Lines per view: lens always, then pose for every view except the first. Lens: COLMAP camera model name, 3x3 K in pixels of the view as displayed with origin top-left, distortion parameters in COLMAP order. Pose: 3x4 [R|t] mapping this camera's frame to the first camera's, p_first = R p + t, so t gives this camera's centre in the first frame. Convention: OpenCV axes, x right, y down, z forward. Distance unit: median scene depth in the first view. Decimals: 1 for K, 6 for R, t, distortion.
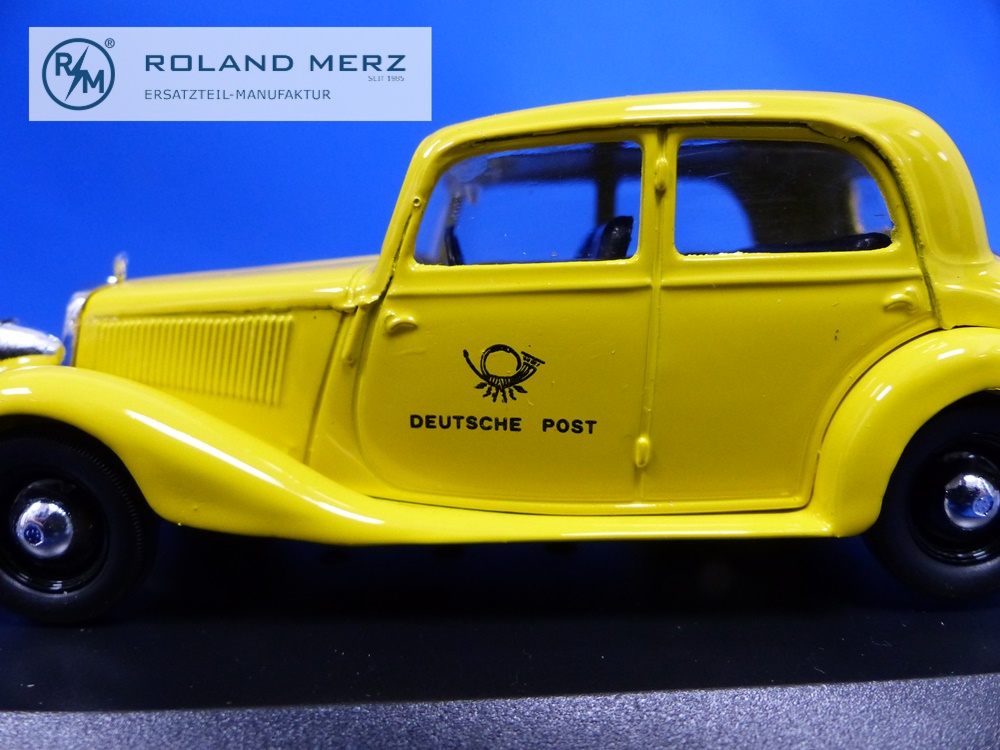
lens RADIAL K [[743.3, 0, 500.0], [0, 743.3, 375.0], [0, 0, 1]] dist [-0.020703, -0.000983]
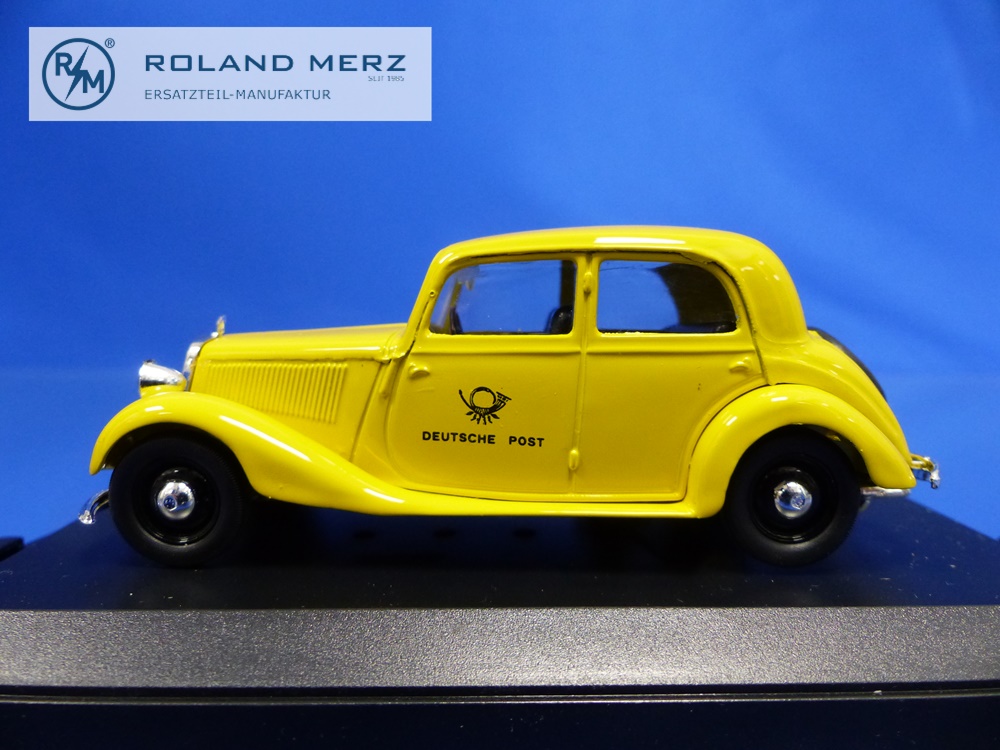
lens RADIAL K [[743.3, 0, 500.0], [0, 743.3, 375.0], [0, 0, 1]] dist [-0.020703, -0.000983]
pose [[0.999557, 0.029632, -0.002658, 0.038451], [-0.029743, 0.997288, -0.067322, 0.036818], [0.000656, 0.067371, 0.997728, -0.532824]]
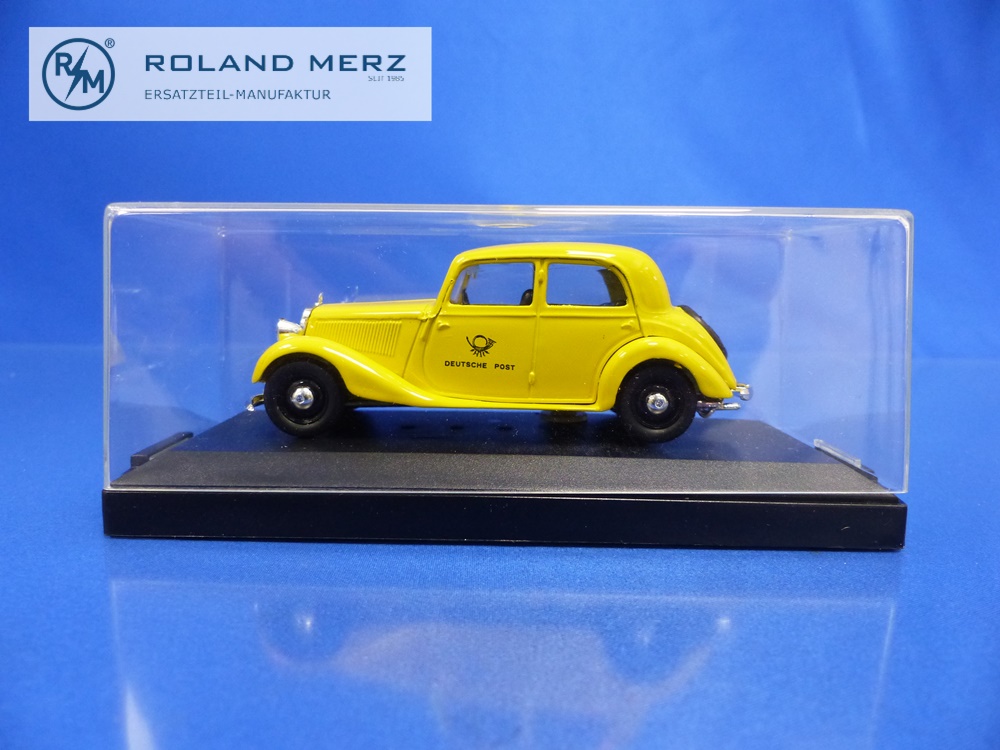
lens RADIAL K [[731.9, 0, 500.0], [0, 731.9, 375.0], [0, 0, 1]] dist [-0.076143, -0.000253]
pose [[0.998843, 0.046705, -0.011437, 0.106943], [-0.047176, 0.997865, -0.045155, 0.215096], [0.009303, 0.045642, 0.998915, -1.605175]]
